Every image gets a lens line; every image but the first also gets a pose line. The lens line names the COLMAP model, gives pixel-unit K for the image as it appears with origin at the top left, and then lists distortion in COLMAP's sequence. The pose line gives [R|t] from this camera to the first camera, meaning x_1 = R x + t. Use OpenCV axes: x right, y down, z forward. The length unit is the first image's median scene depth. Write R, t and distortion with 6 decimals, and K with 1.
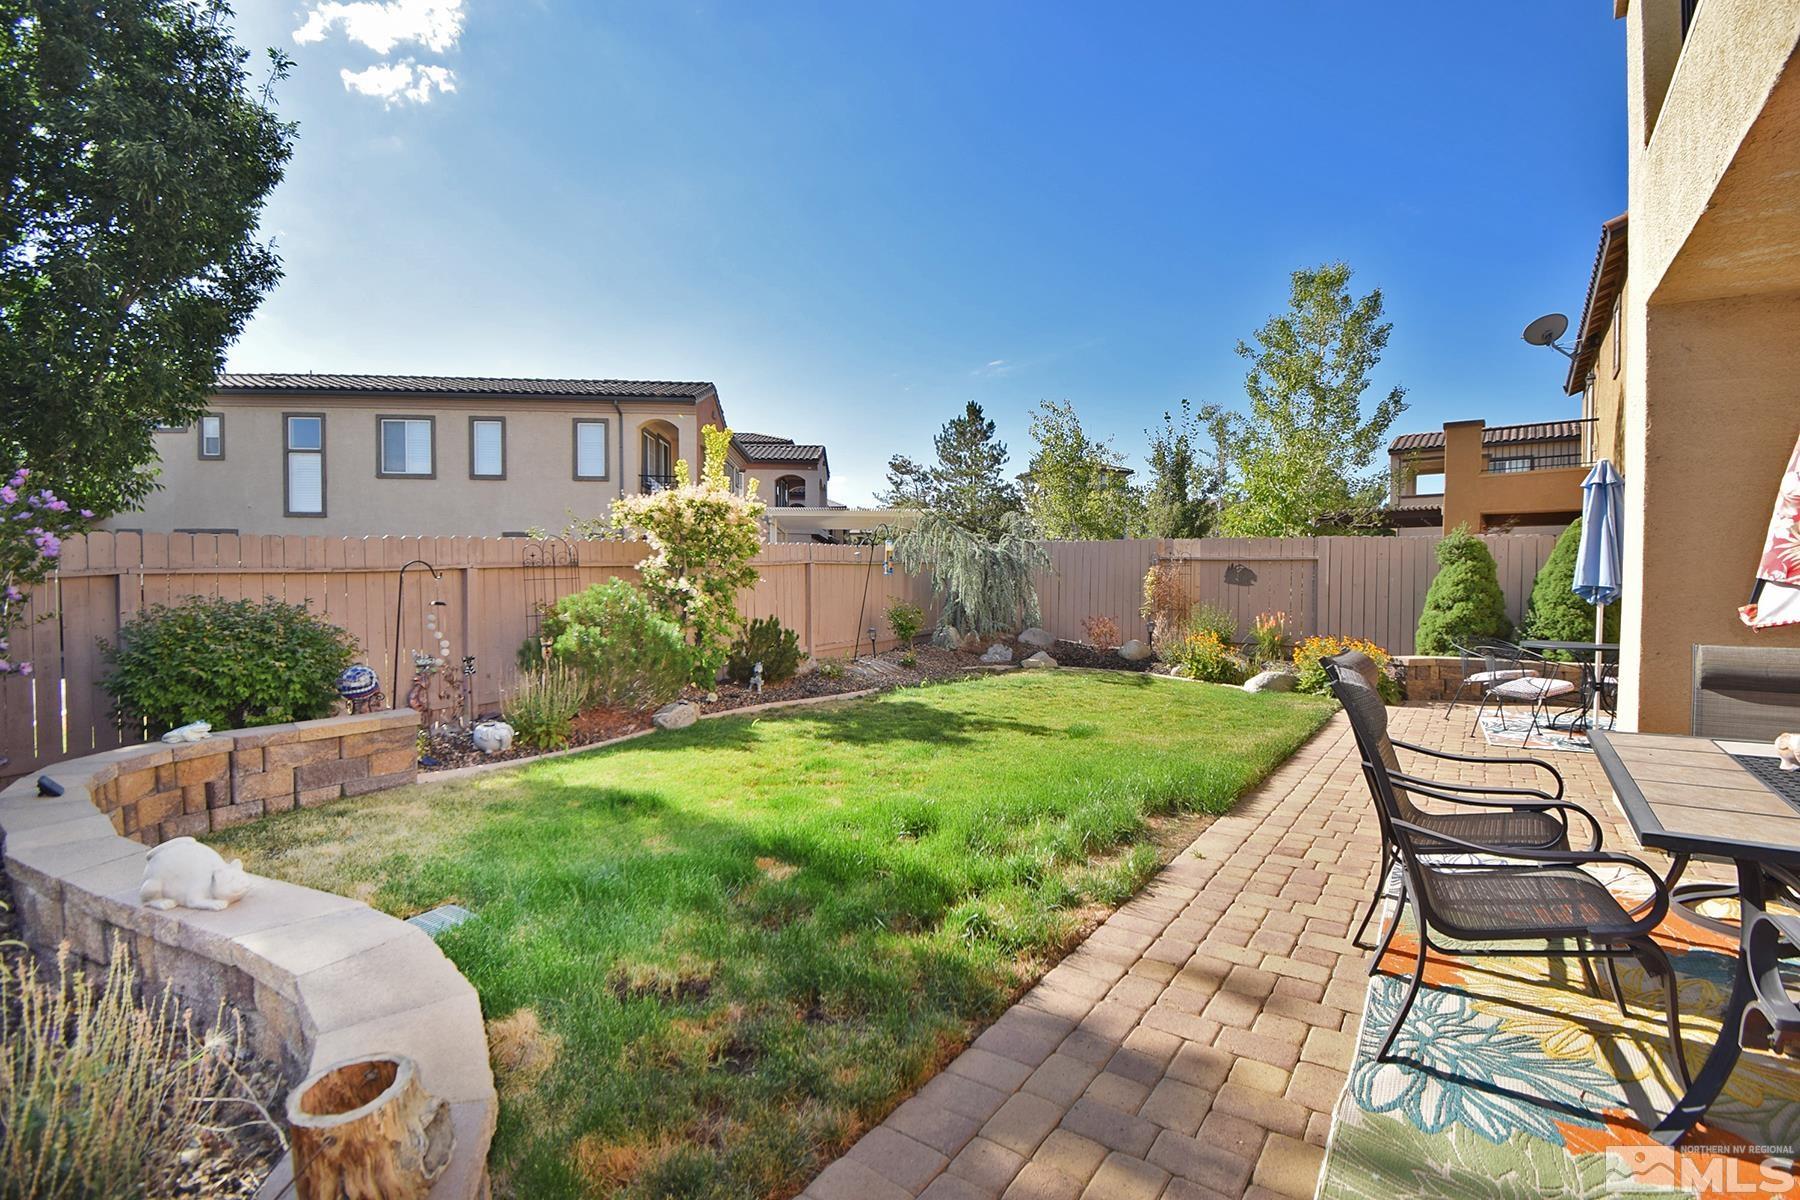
lens RADIAL K [[808.3, 0, 943.8], [0, 808.3, 600.2], [0, 0, 1]] dist [-0.005294, -0.000349]
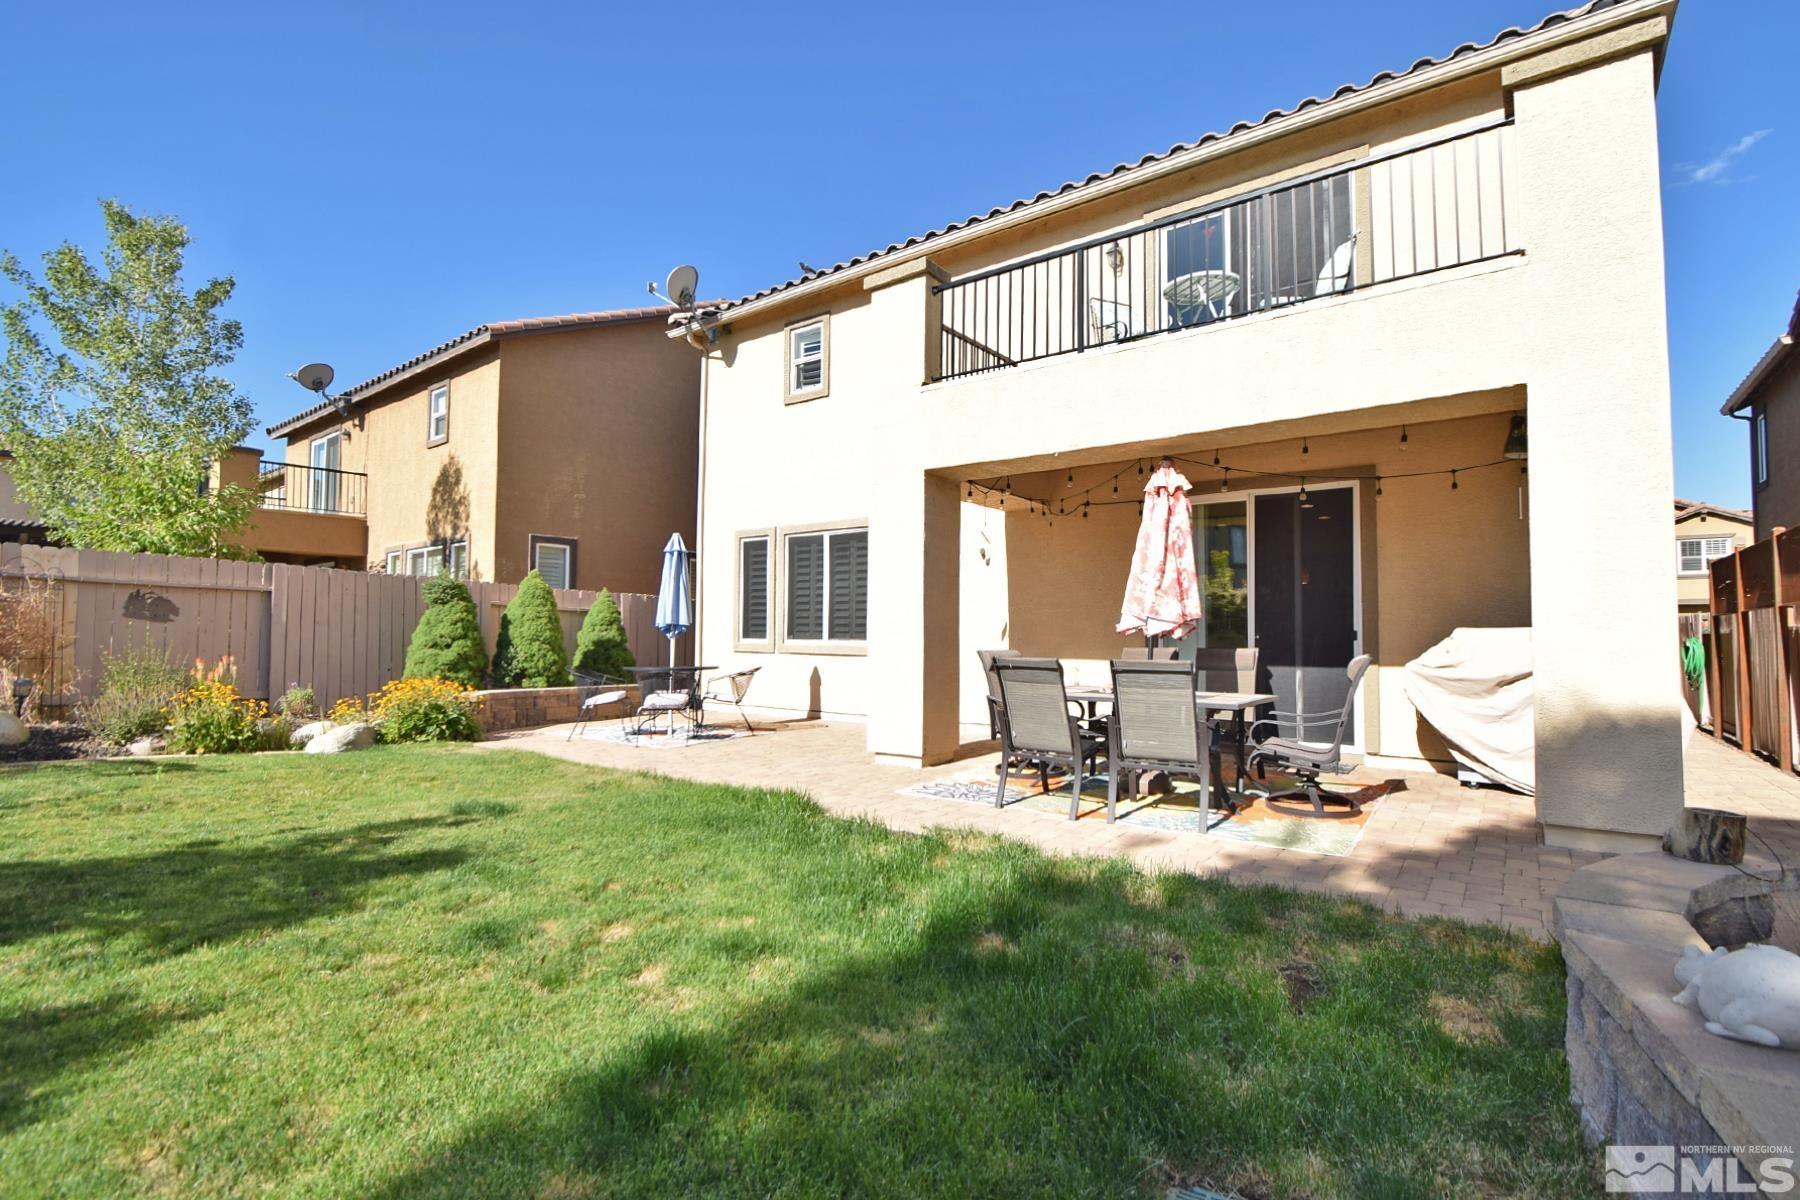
lens RADIAL K [[808.3, 0, 902.9], [0, 808.3, 598.6], [0, 0, 1]] dist [-0.005294, -0.000349]
pose [[0.020434, 0.044349, 0.998807, -0.389551], [0.015061, 0.998889, -0.044661, 0.003703], [-0.999678, 0.015955, 0.019743, 0.394287]]
